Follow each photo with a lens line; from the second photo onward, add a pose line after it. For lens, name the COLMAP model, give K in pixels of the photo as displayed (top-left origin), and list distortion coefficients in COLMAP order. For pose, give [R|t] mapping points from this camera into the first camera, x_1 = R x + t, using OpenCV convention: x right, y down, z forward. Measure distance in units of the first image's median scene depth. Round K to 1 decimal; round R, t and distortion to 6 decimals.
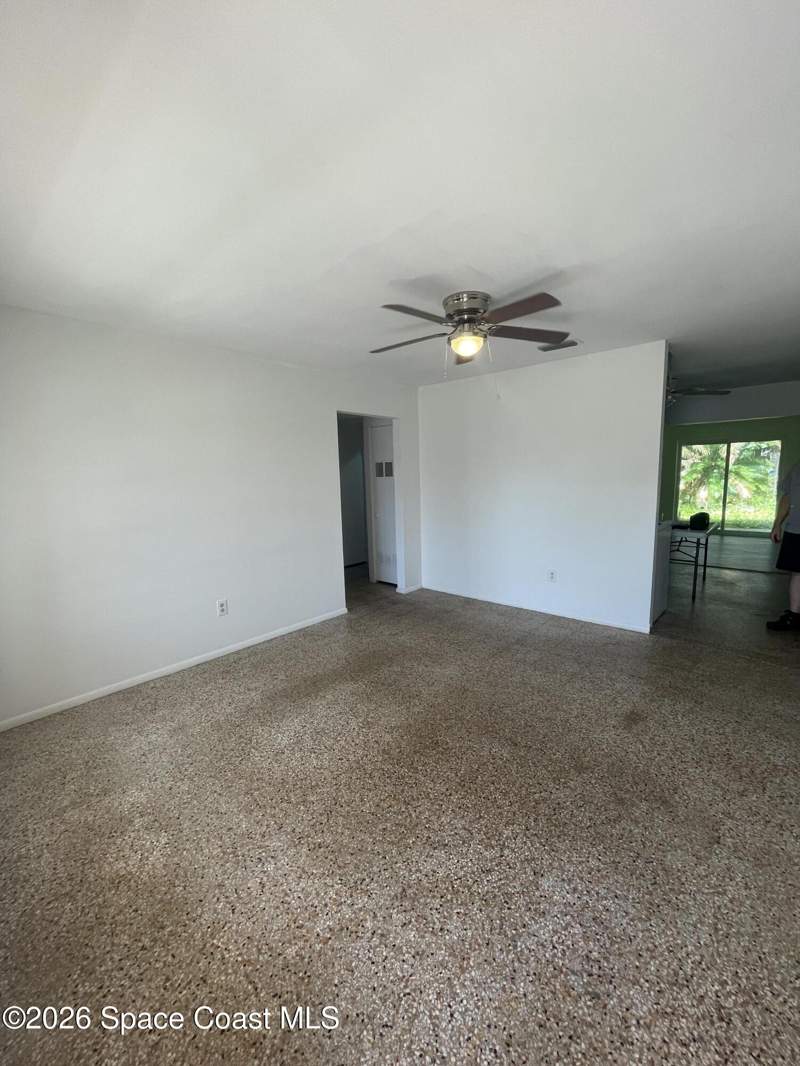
lens RADIAL K [[429.2, 0, 400.0], [0, 429.2, 533.0], [0, 0, 1]] dist [-0.003789, 0.000056]
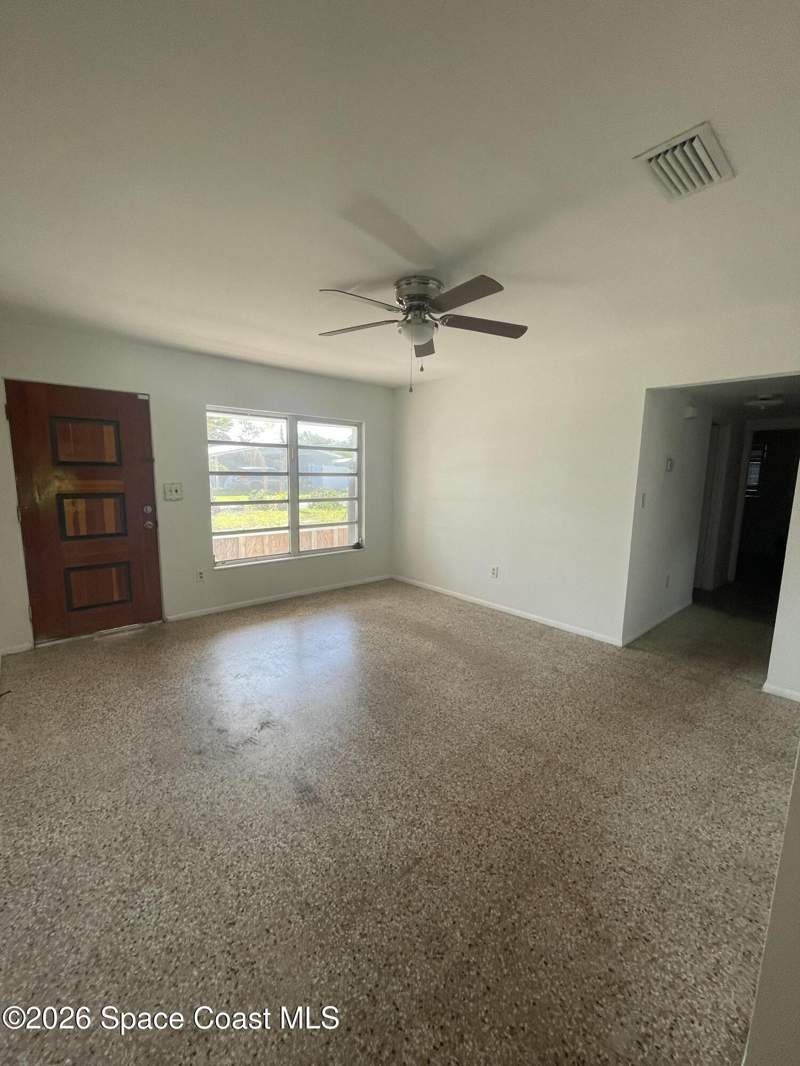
lens RADIAL K [[429.2, 0, 400.0], [0, 429.2, 533.0], [0, 0, 1]] dist [-0.003789, 0.000056]
pose [[-0.113659, 0.169662, -0.978926, 0.906629], [-0.151389, 0.970848, 0.185839, -0.141127], [0.981918, 0.169321, -0.084661, 0.871161]]
